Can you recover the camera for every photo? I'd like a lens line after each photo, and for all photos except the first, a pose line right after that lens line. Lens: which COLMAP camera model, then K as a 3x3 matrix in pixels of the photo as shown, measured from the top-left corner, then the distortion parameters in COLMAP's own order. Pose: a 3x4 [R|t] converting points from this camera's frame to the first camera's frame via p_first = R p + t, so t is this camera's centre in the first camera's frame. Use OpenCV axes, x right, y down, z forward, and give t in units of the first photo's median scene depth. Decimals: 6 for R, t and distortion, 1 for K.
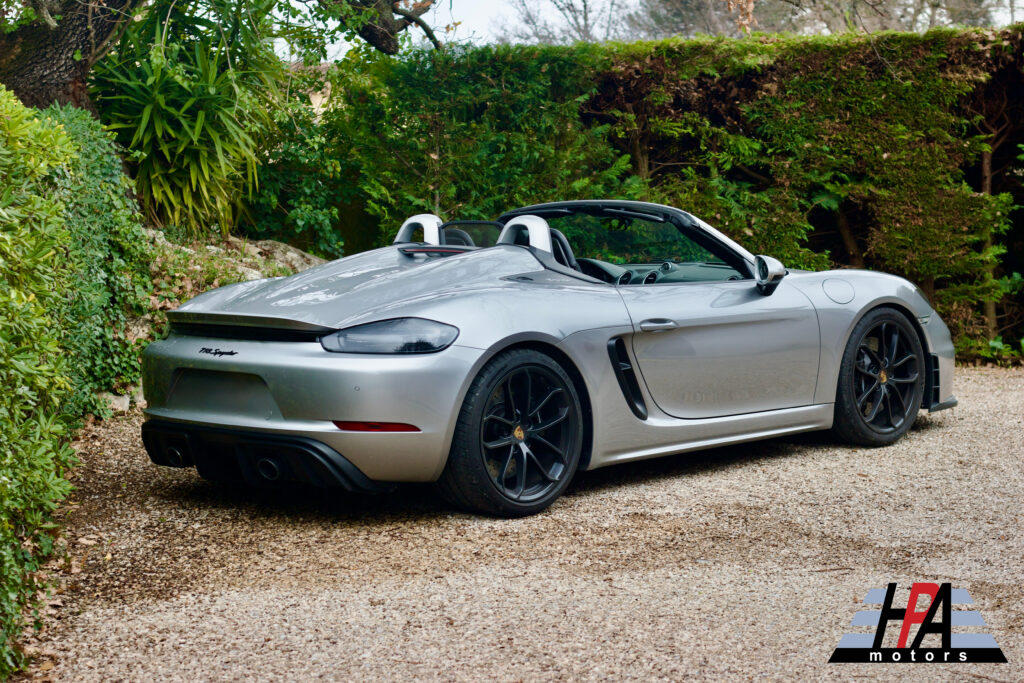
lens RADIAL K [[2351.7, 0, 512.9], [0, 2351.7, 338.9], [0, 0, 1]] dist [-0.086949, 0.000000]
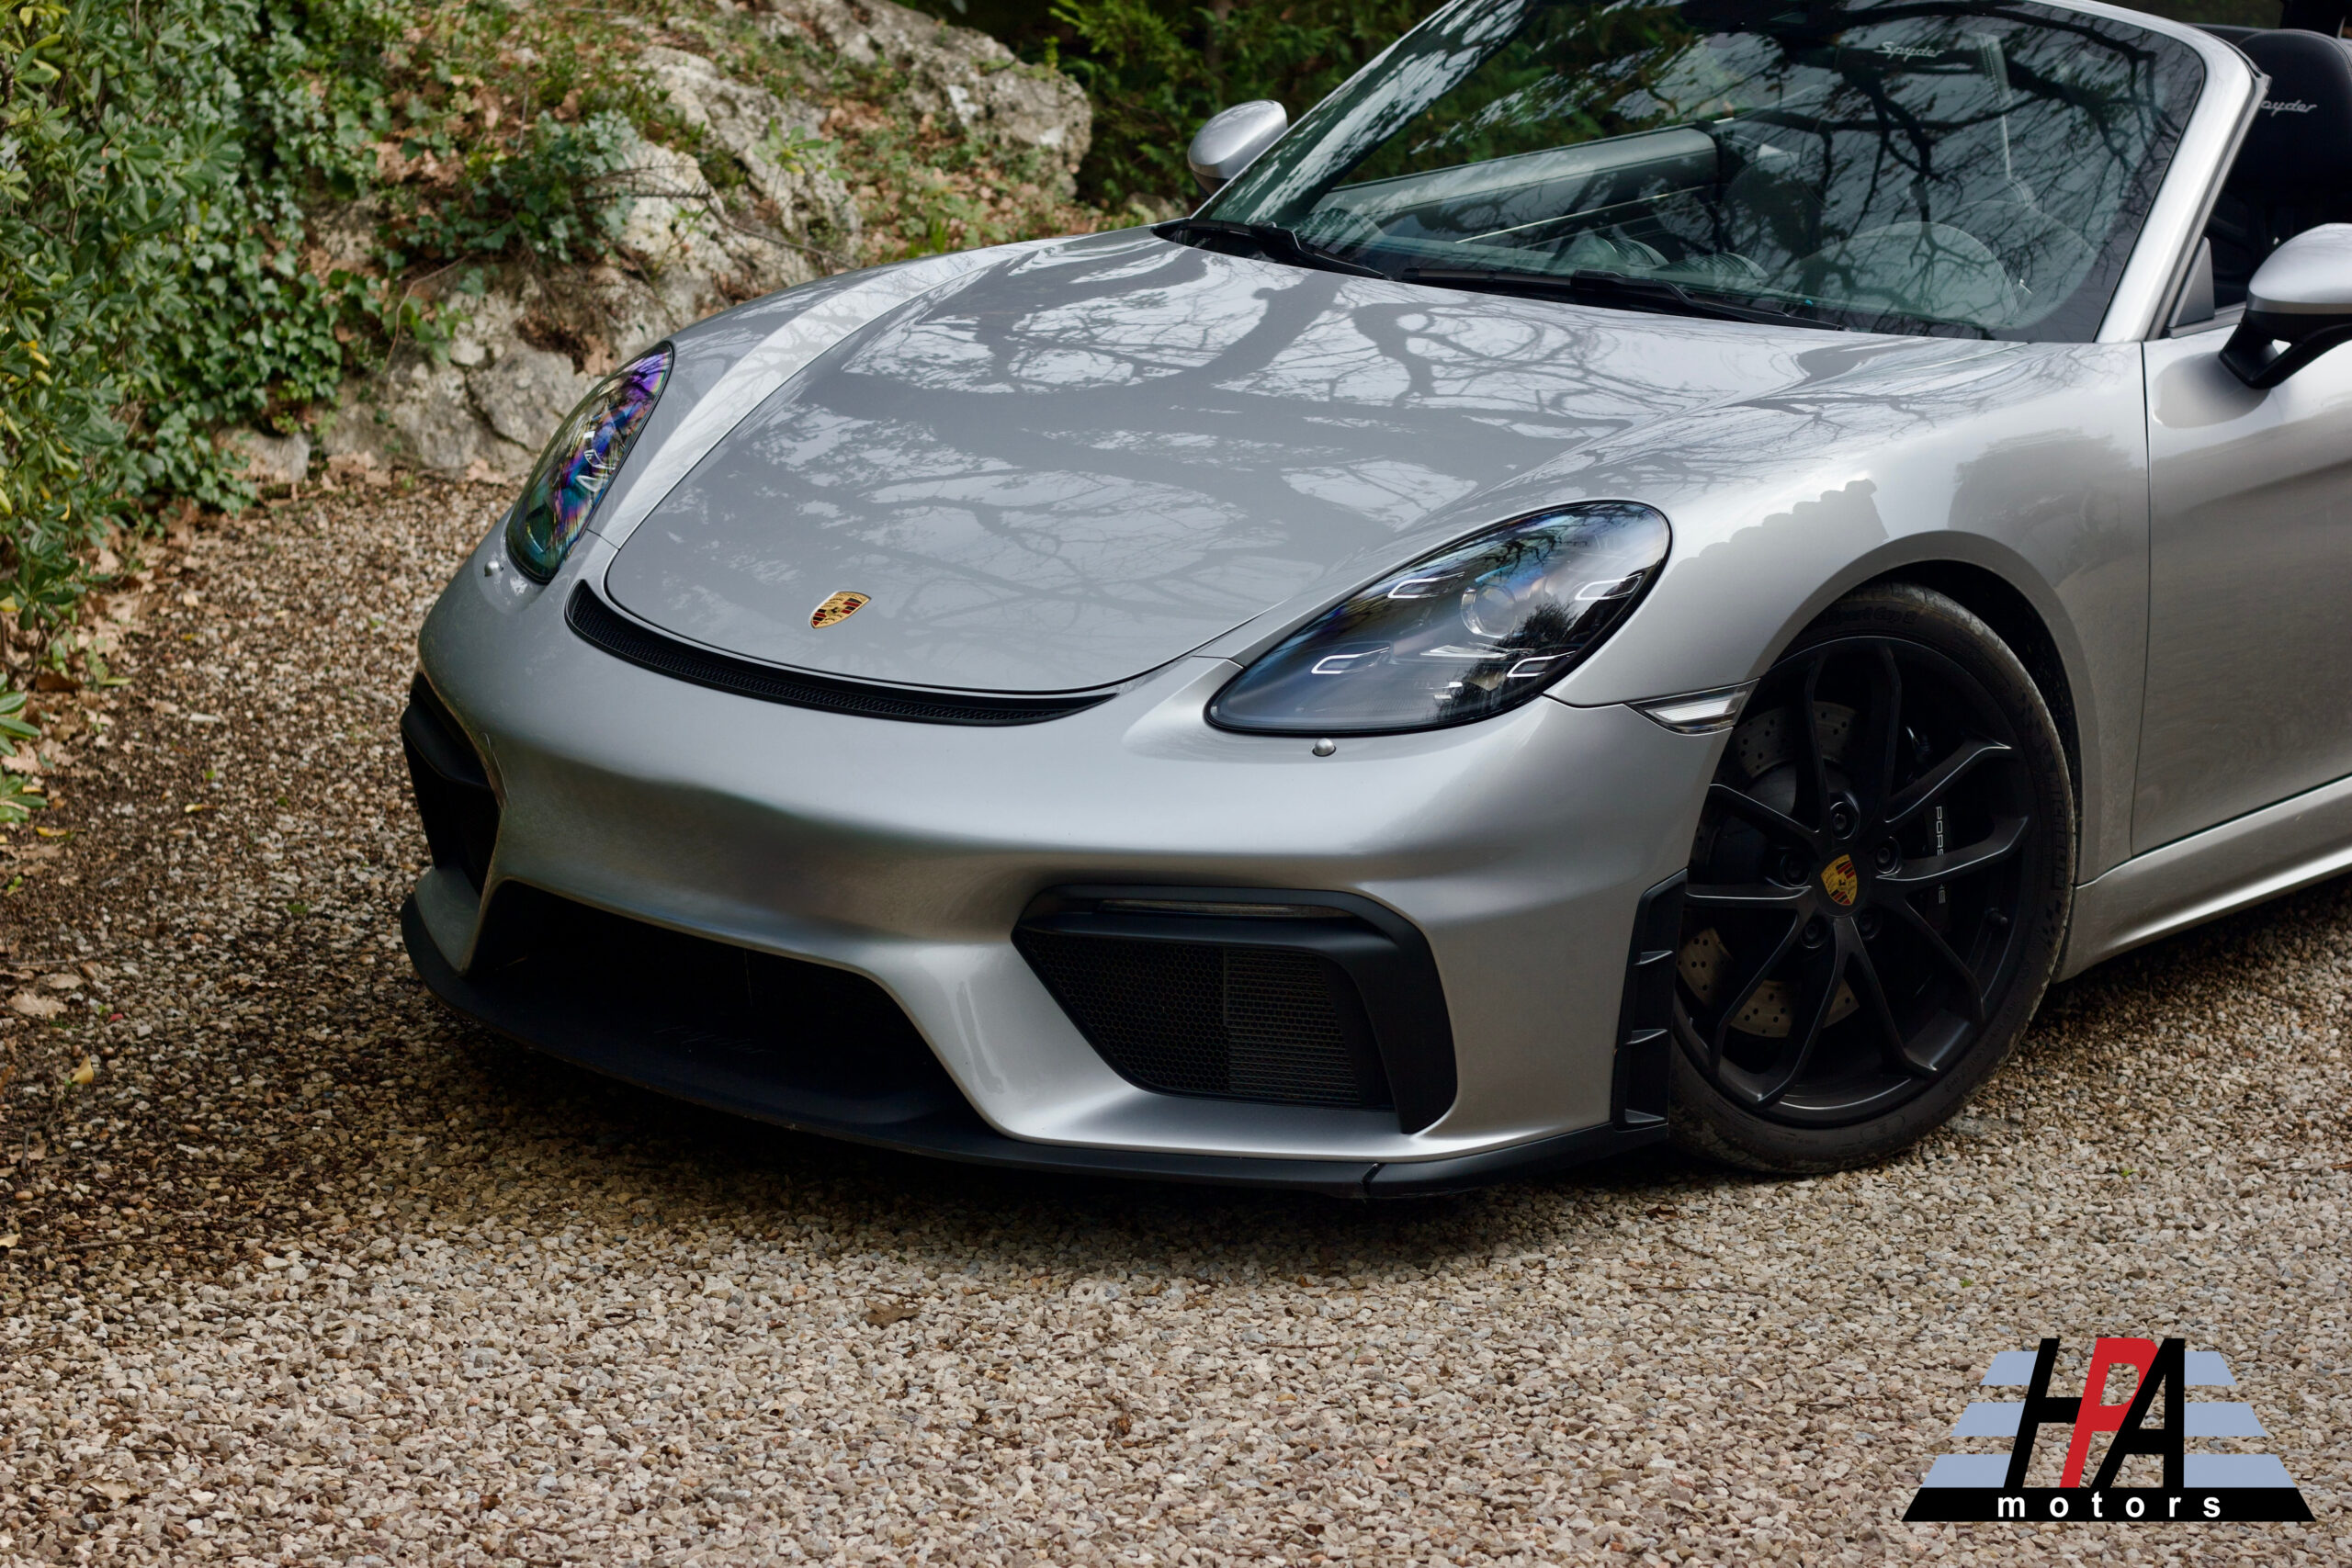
lens RADIAL K [[5401.1, 0, 1174.4], [0, 5401.1, 784.3], [0, 0, 1]] dist [-0.086949, 0.000000]
pose [[0.998455, 0.012748, -0.054079, 0.009564], [-0.005733, 0.991765, 0.127944, -0.027880], [0.055265, -0.127436, 0.990306, 0.203599]]
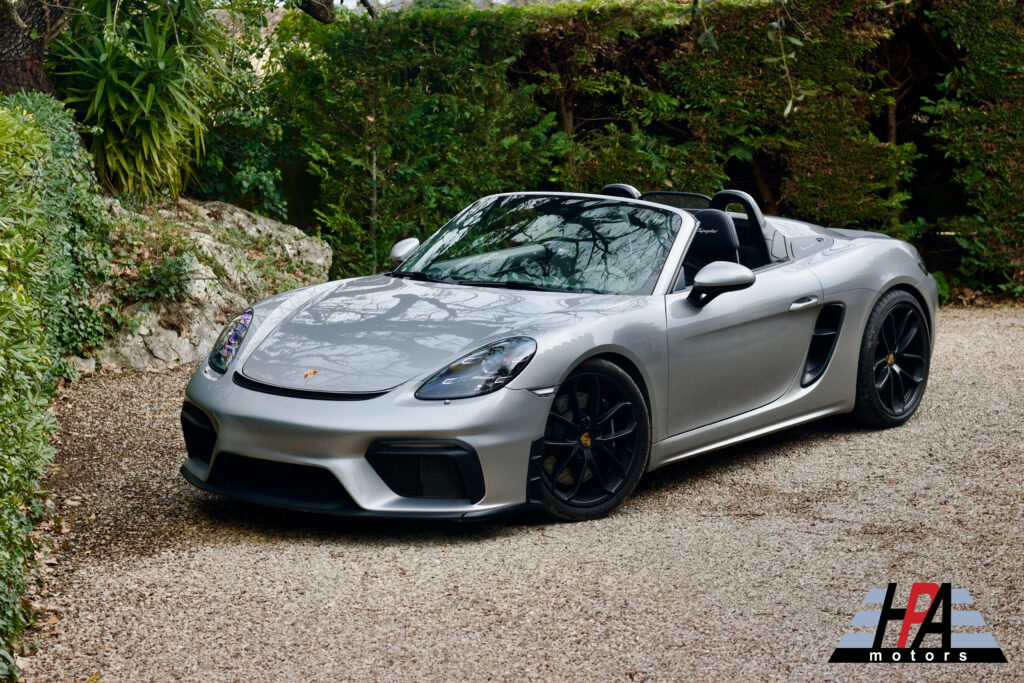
lens RADIAL K [[2351.7, 0, 512.0], [0, 2351.7, 344.4], [0, 0, 1]] dist [-0.086949, 0.000000]
pose [[0.999412, -0.019309, 0.028344, -0.002331], [0.018240, 0.999131, 0.037480, -0.019026], [-0.029043, -0.036940, 0.998895, -0.081880]]
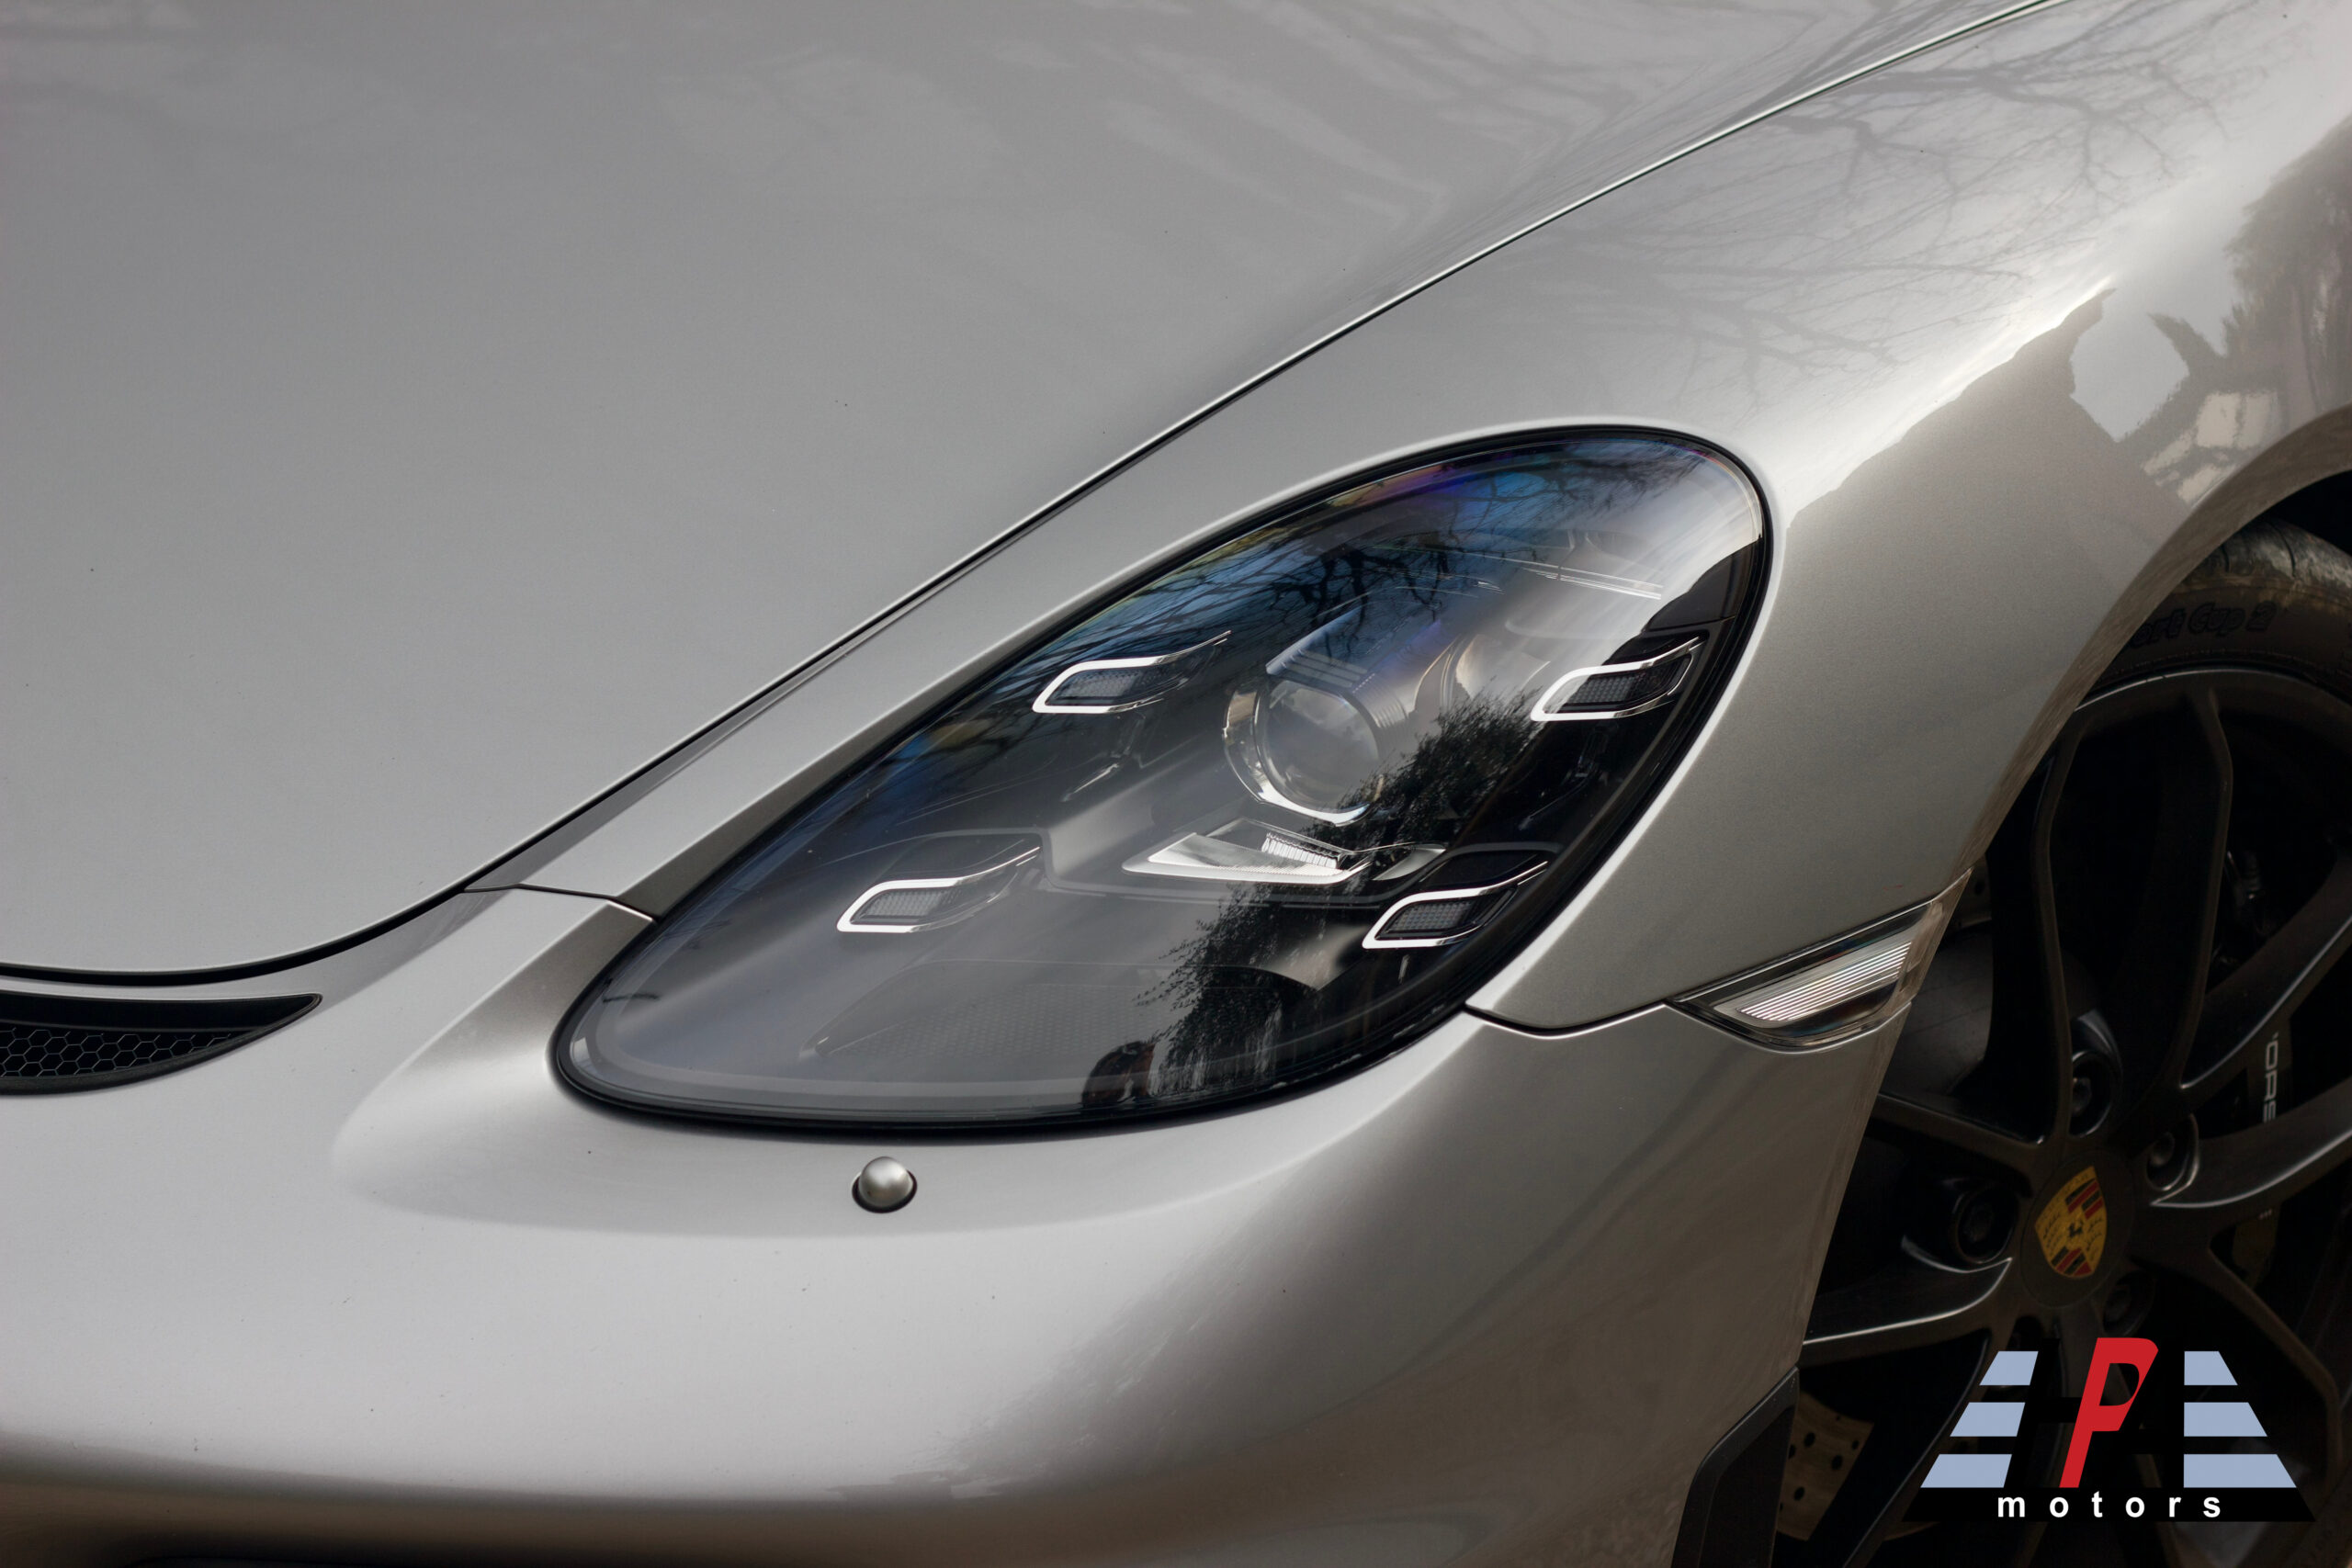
lens RADIAL K [[5401.1, 0, 1170.9], [0, 5401.1, 786.1], [0, 0, 1]] dist [-0.086949, 0.000000]
pose [[0.996852, -0.017798, 0.077261, -0.005887], [-0.006186, 0.954050, 0.299584, -0.034255], [-0.079043, -0.299119, 0.950936, 0.491639]]
